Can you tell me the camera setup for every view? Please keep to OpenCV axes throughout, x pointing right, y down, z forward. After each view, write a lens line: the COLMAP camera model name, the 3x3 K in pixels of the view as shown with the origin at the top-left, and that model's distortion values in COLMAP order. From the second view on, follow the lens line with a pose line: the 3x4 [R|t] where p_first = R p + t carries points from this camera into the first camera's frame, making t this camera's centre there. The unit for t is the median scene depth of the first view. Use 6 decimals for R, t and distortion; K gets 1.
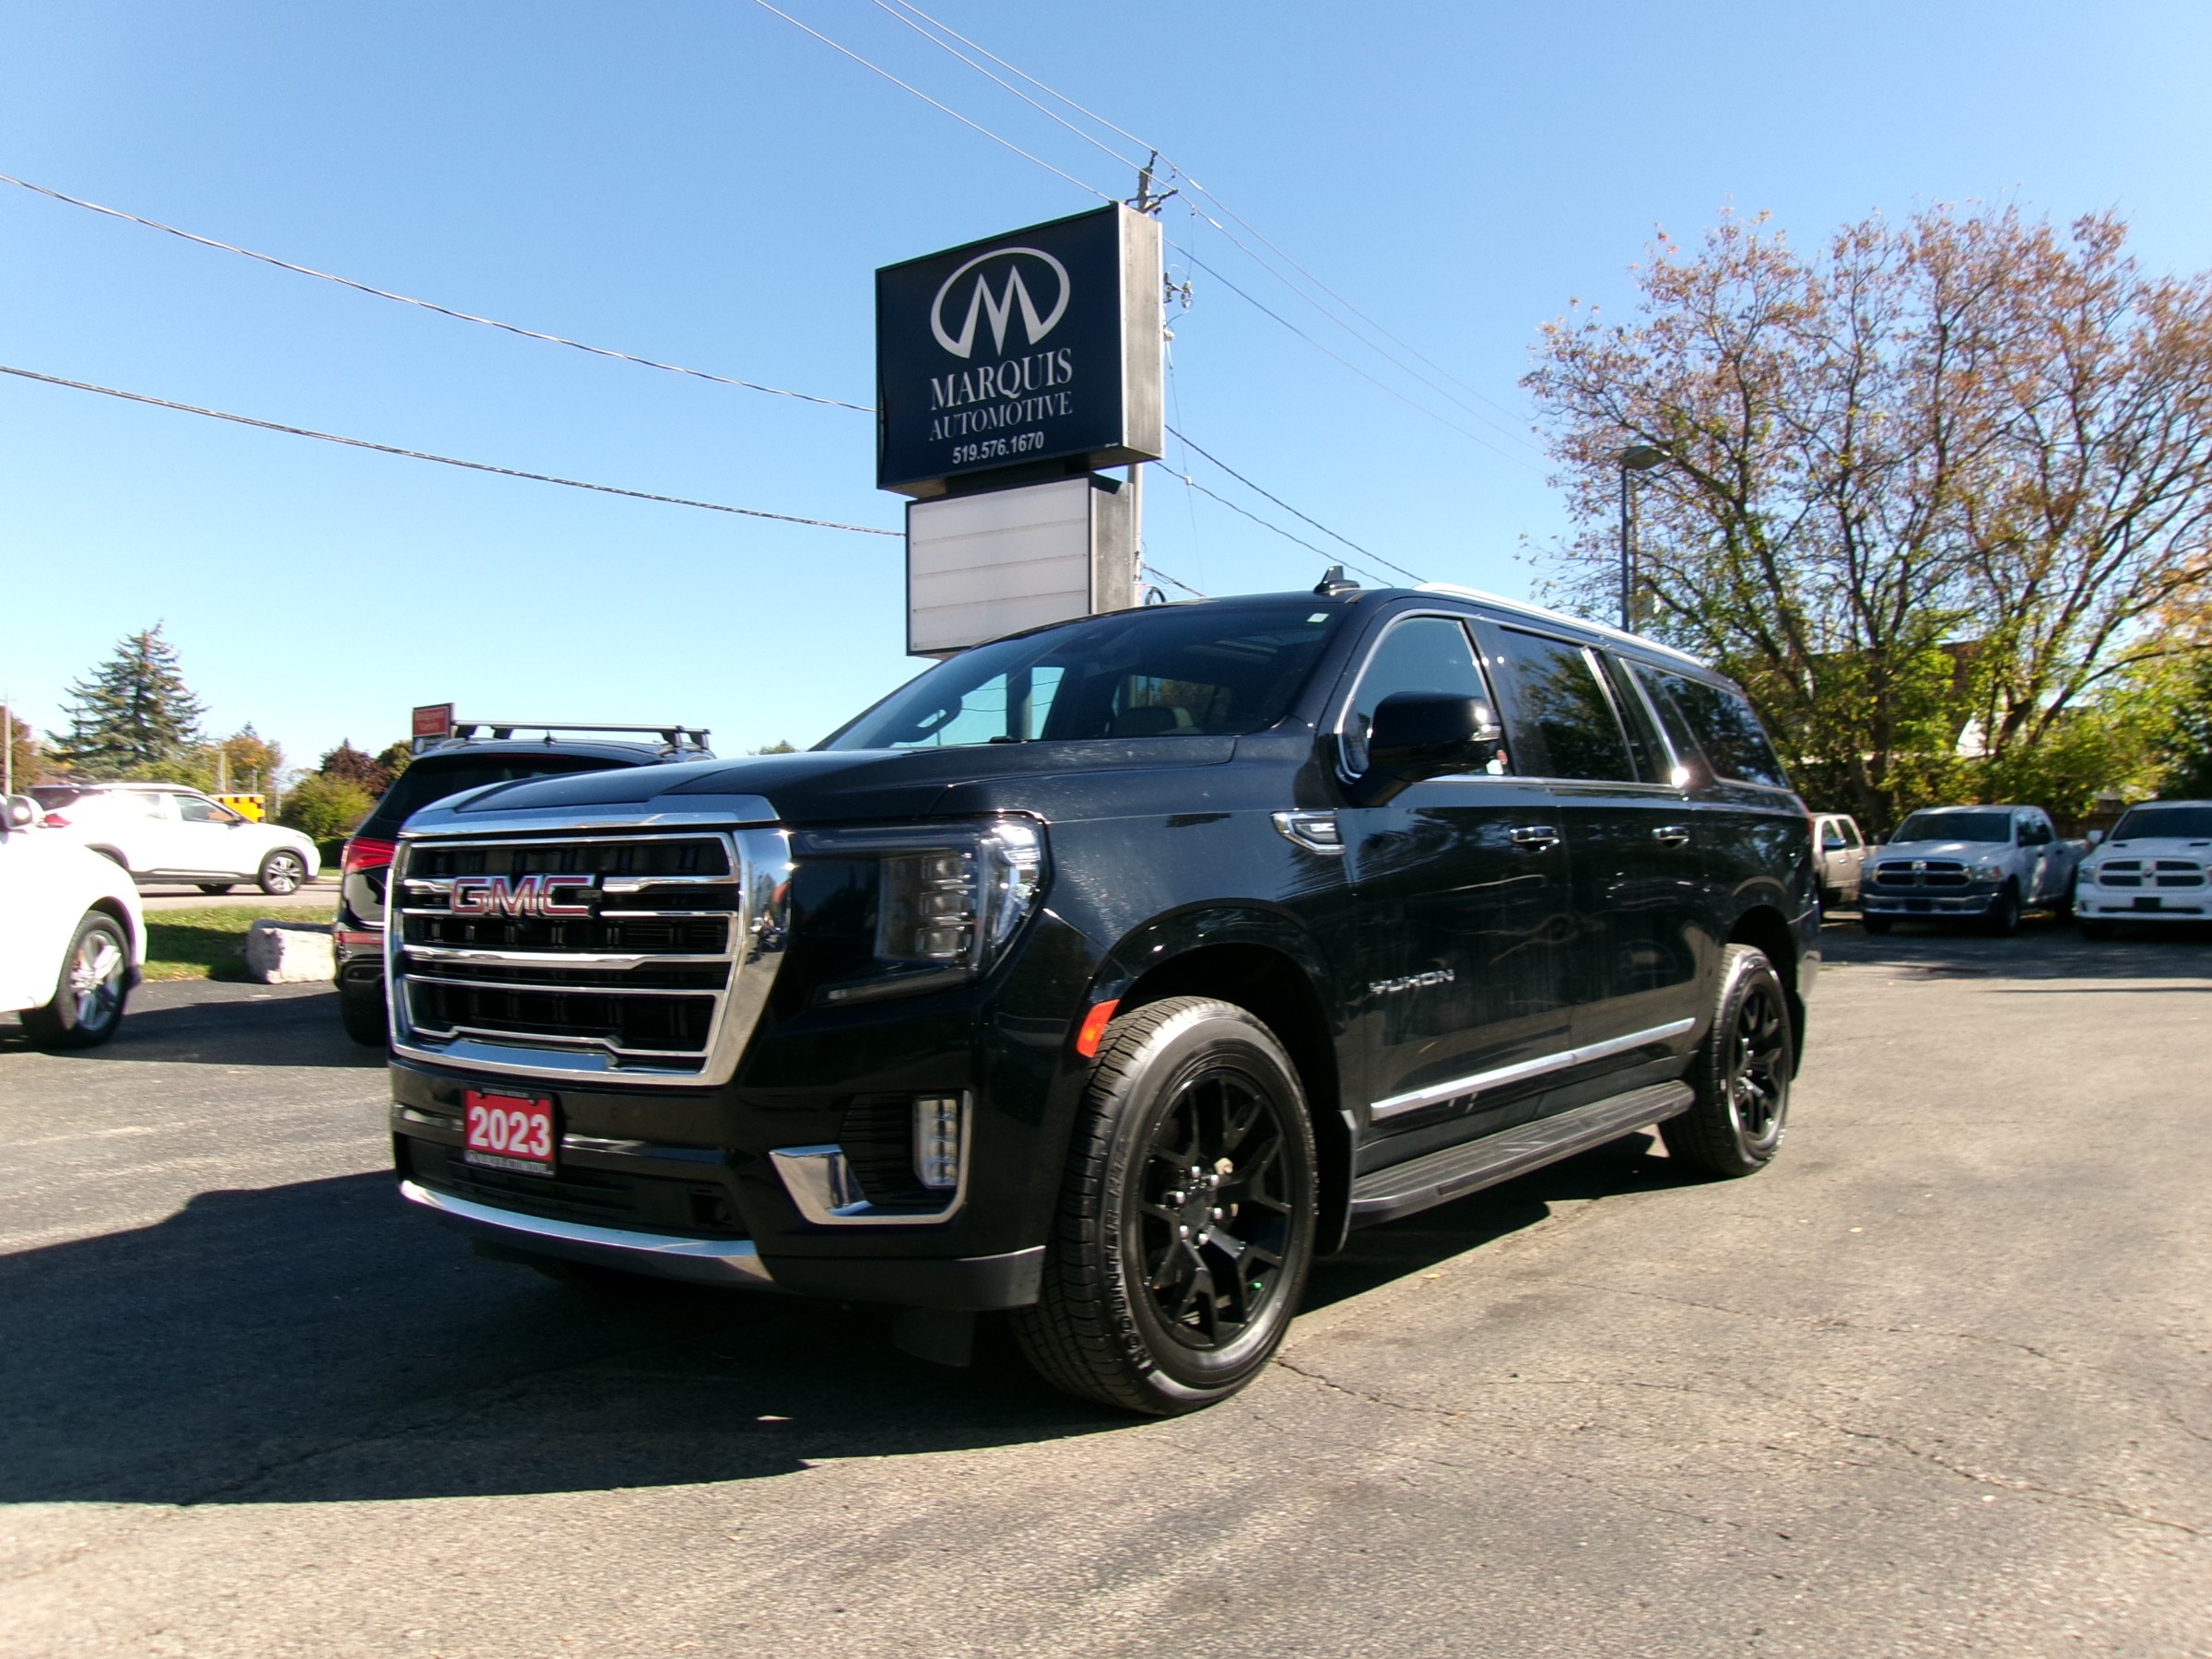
lens RADIAL K [[1740.9, 0, 1109.5], [0, 1740.9, 817.9], [0, 0, 1]] dist [-0.027729, 0.059770]
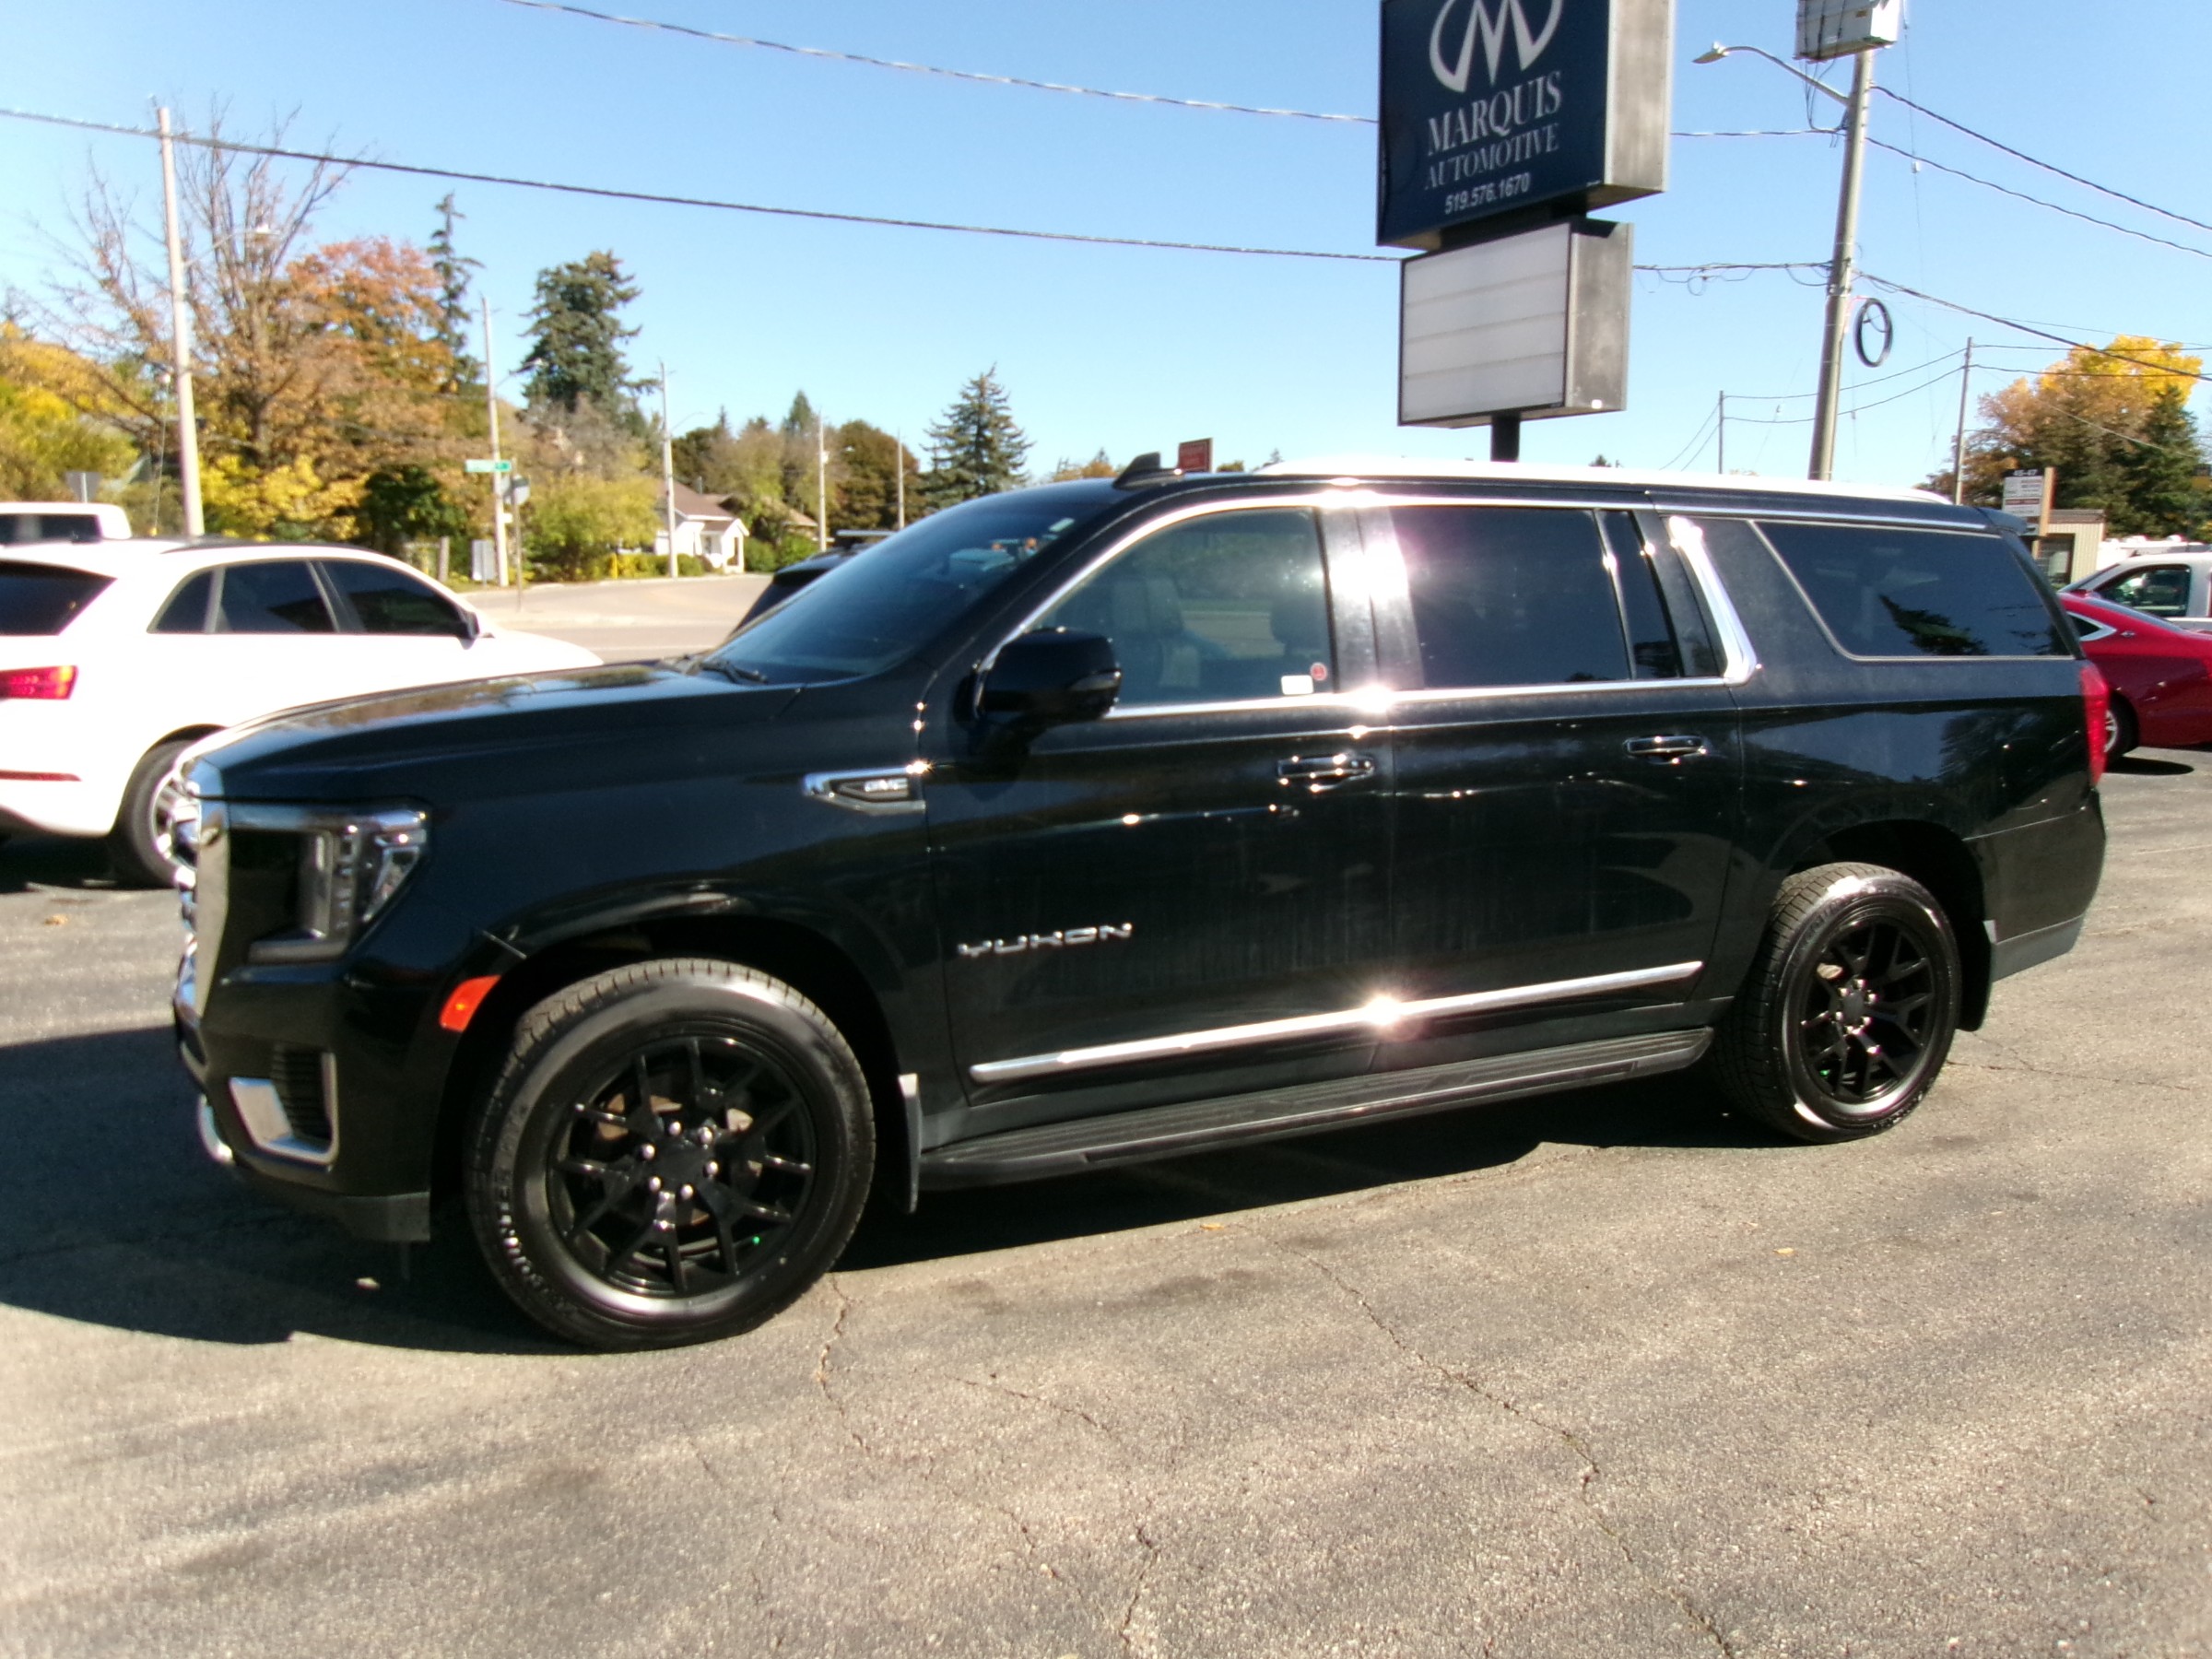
lens RADIAL K [[1746.8, 0, 1108.7], [0, 1746.8, 823.7], [0, 0, 1]] dist [-0.071397, 0.157533]
pose [[0.893179, 0.071212, -0.444028, 0.289841], [0.002899, 0.986450, 0.164036, -0.057101], [0.449693, -0.147800, 0.880870, 0.095260]]
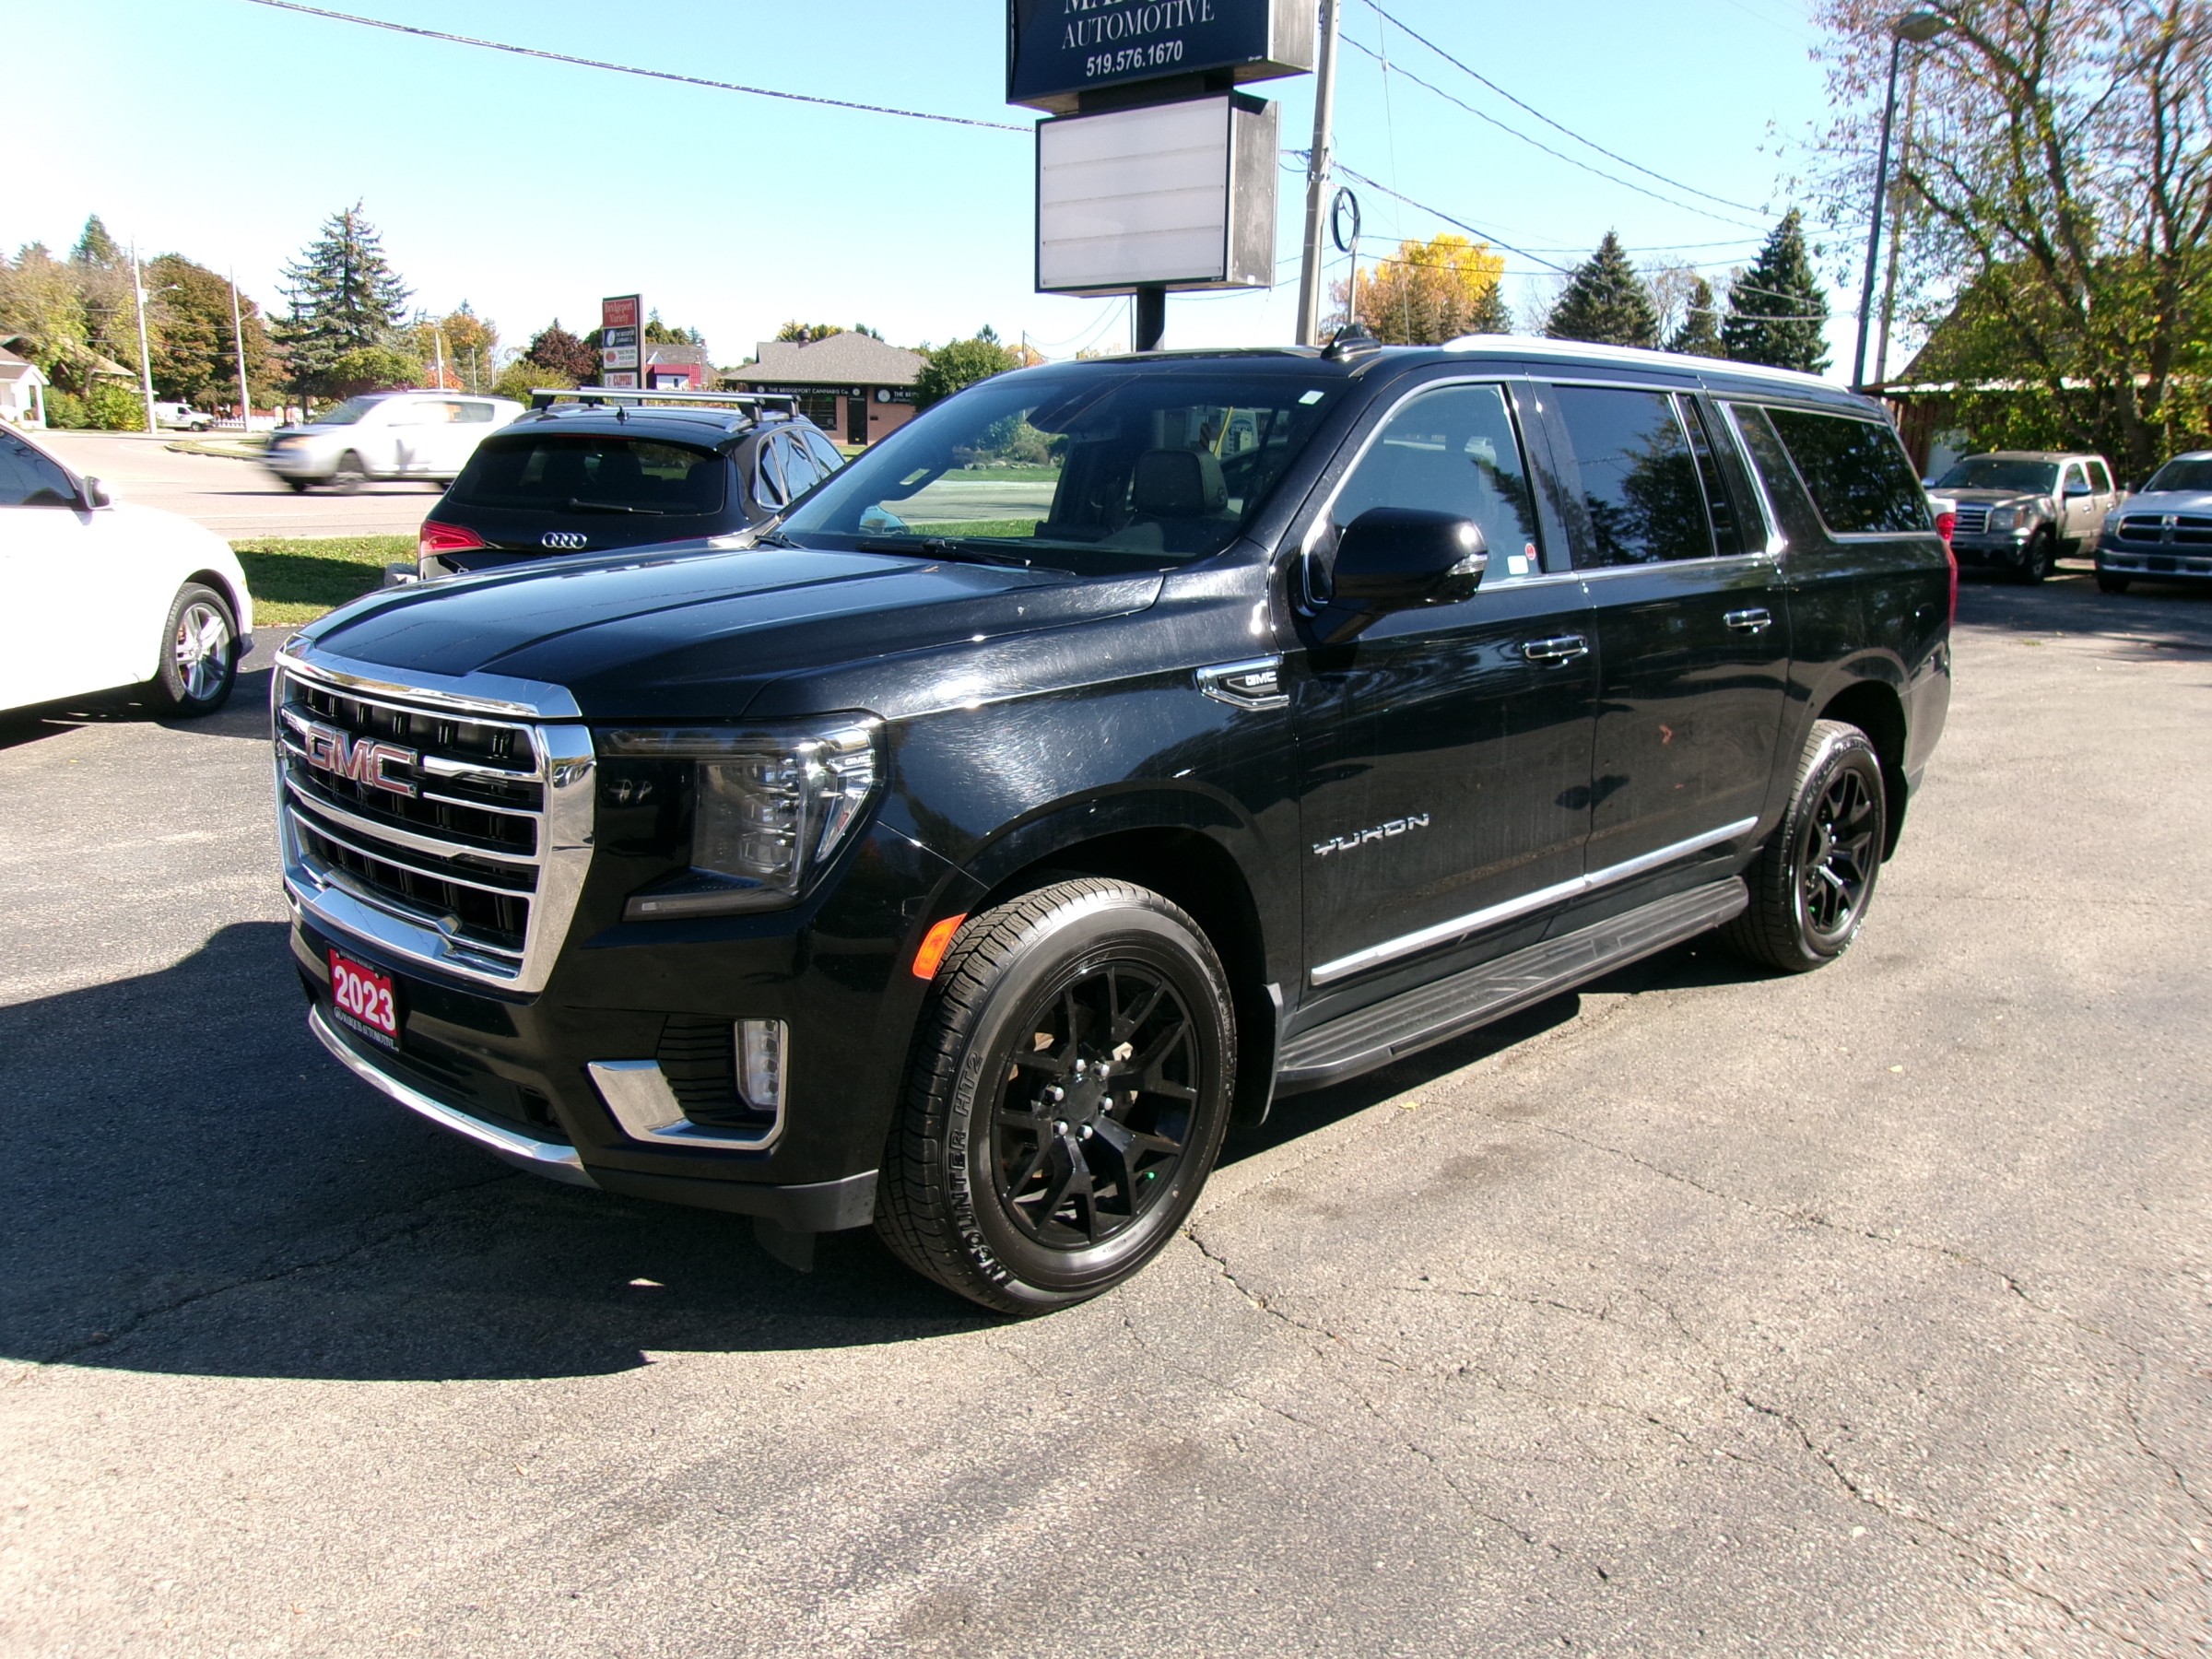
lens RADIAL K [[1740.9, 0, 1109.5], [0, 1740.9, 817.9], [0, 0, 1]] dist [-0.027729, 0.059770]
pose [[0.992716, 0.045514, -0.111547, 0.065640], [-0.018630, 0.972750, 0.231108, -0.057177], [0.119026, -0.227347, 0.966512, 0.052036]]
